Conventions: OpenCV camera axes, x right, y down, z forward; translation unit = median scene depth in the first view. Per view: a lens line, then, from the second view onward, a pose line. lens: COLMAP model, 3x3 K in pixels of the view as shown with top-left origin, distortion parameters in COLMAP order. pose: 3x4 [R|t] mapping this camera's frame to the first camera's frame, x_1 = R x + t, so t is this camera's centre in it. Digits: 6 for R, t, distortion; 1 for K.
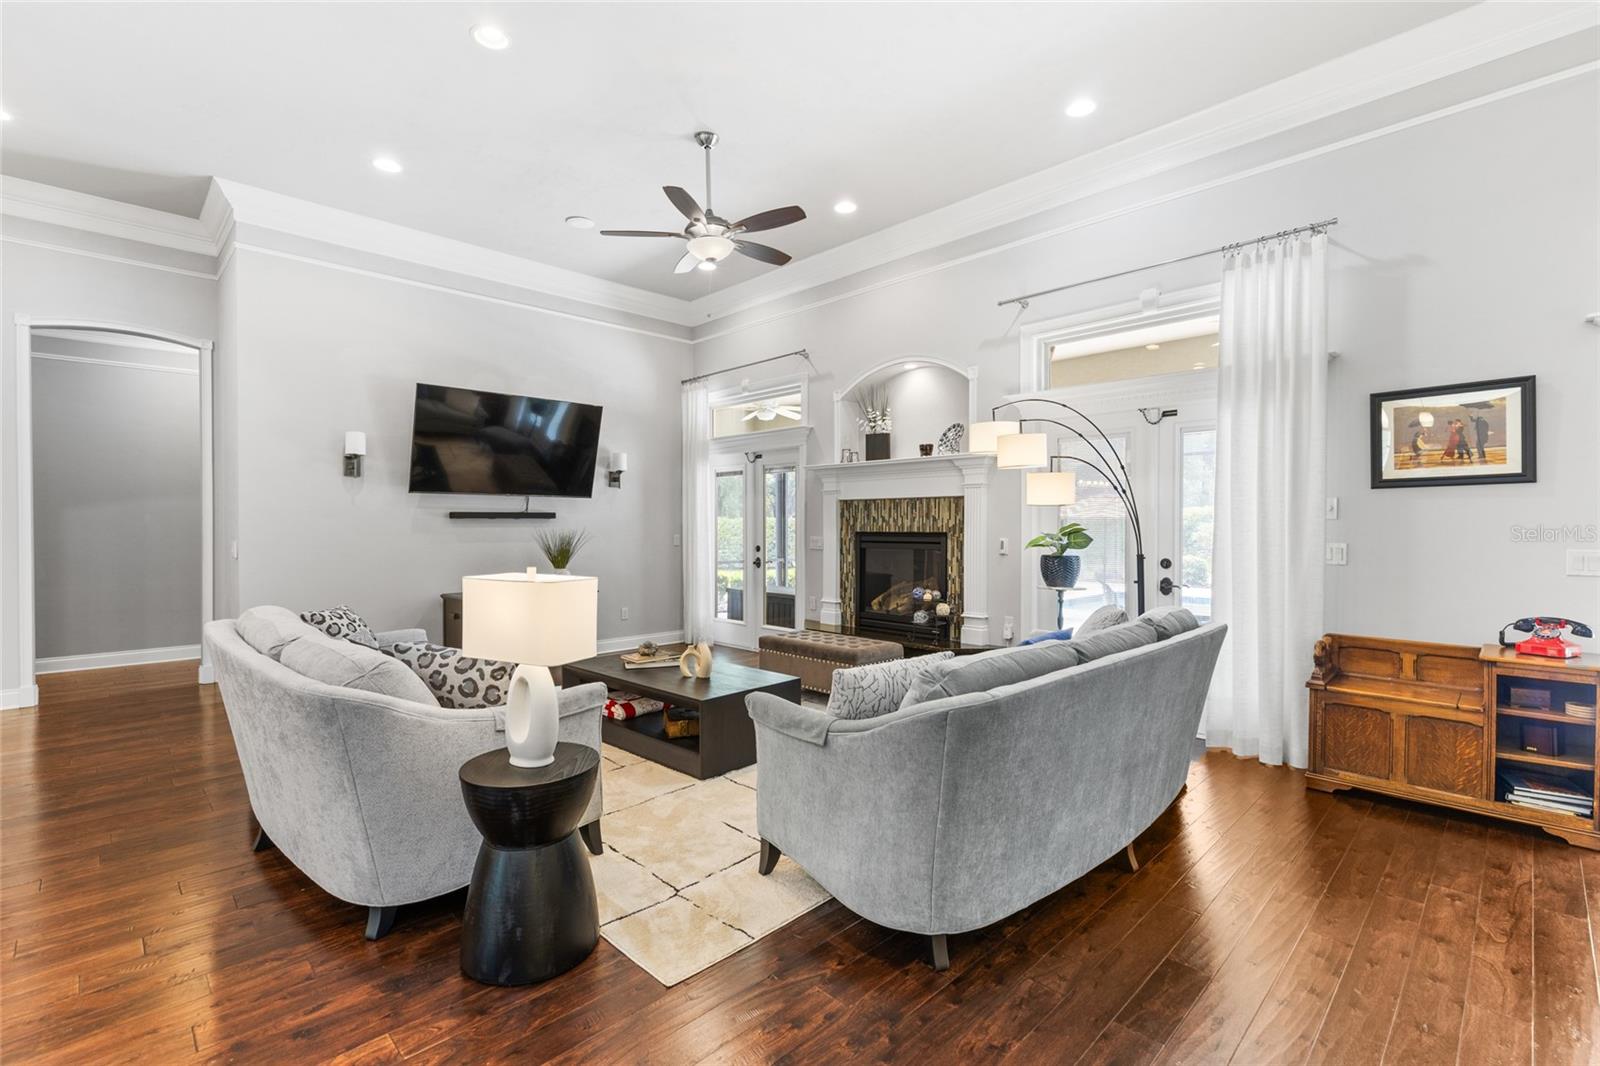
lens RADIAL K [[721.4, 0, 791.3], [0, 721.4, 531.3], [0, 0, 1]] dist [0.005331, -0.002191]
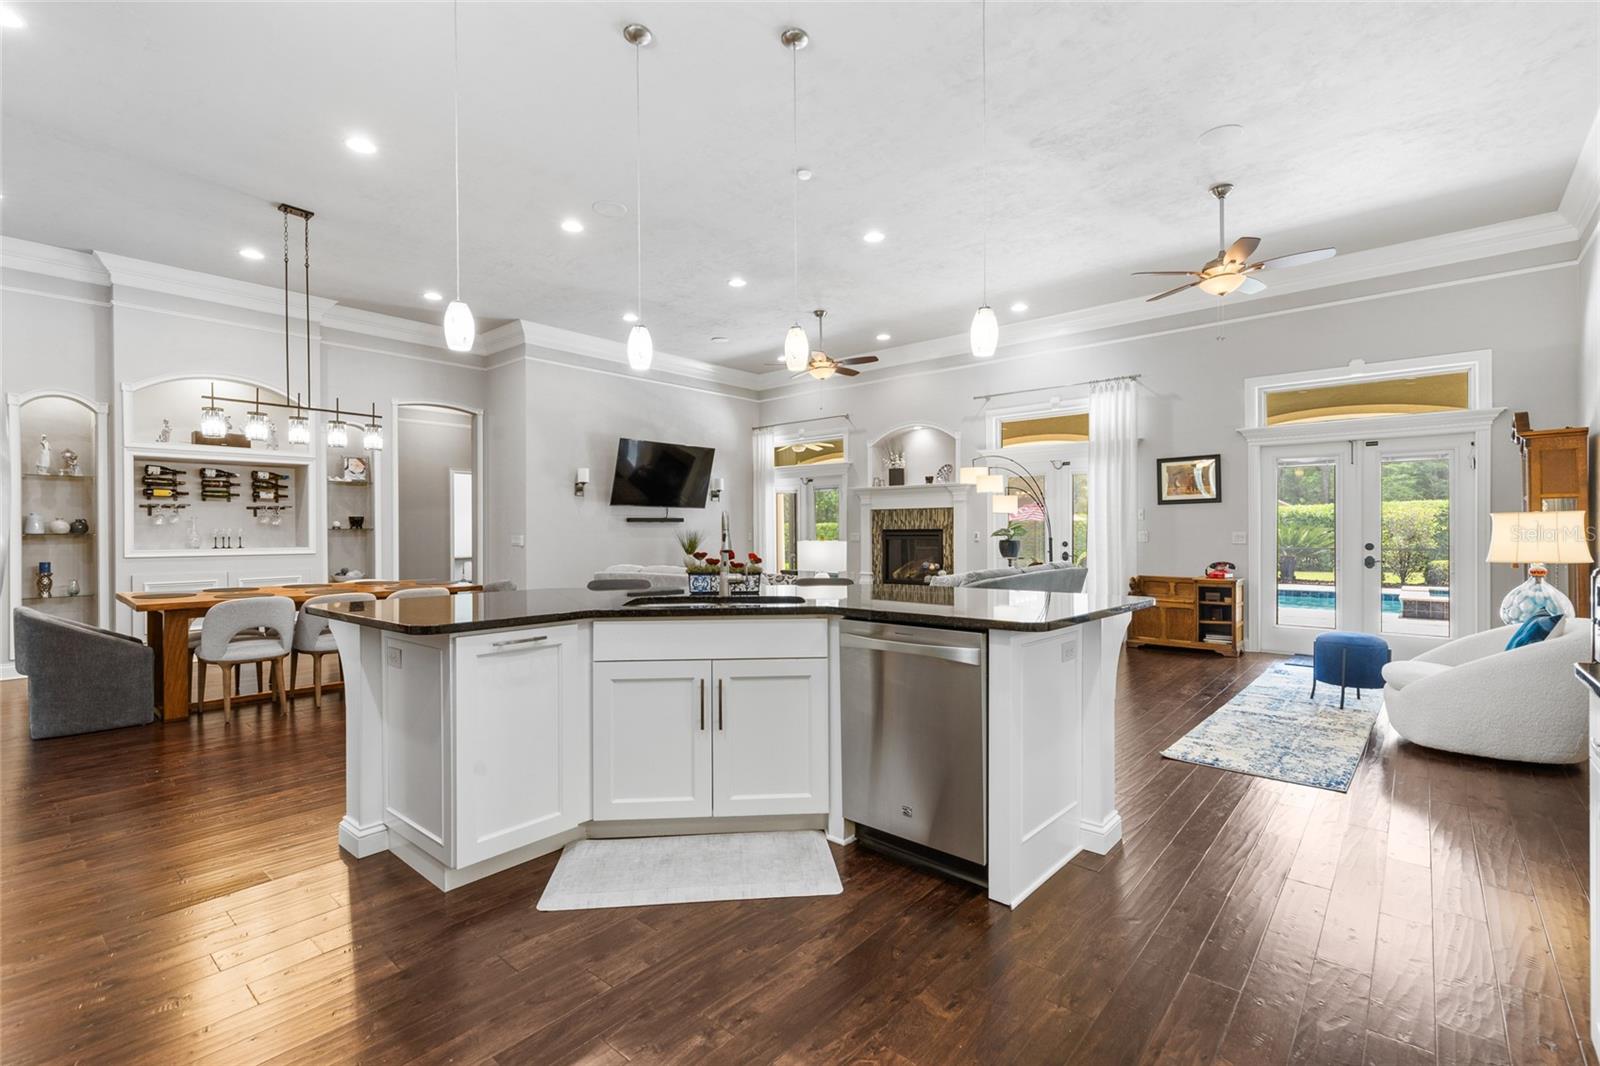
lens RADIAL K [[721.4, 0, 792.2], [0, 721.4, 529.3], [0, 0, 1]] dist [0.005331, -0.002191]
pose [[0.996377, -0.003752, 0.084969, -0.313341], [0.004822, 0.999912, -0.012397, 0.024162], [-0.084915, 0.012762, 0.996306, -0.731688]]
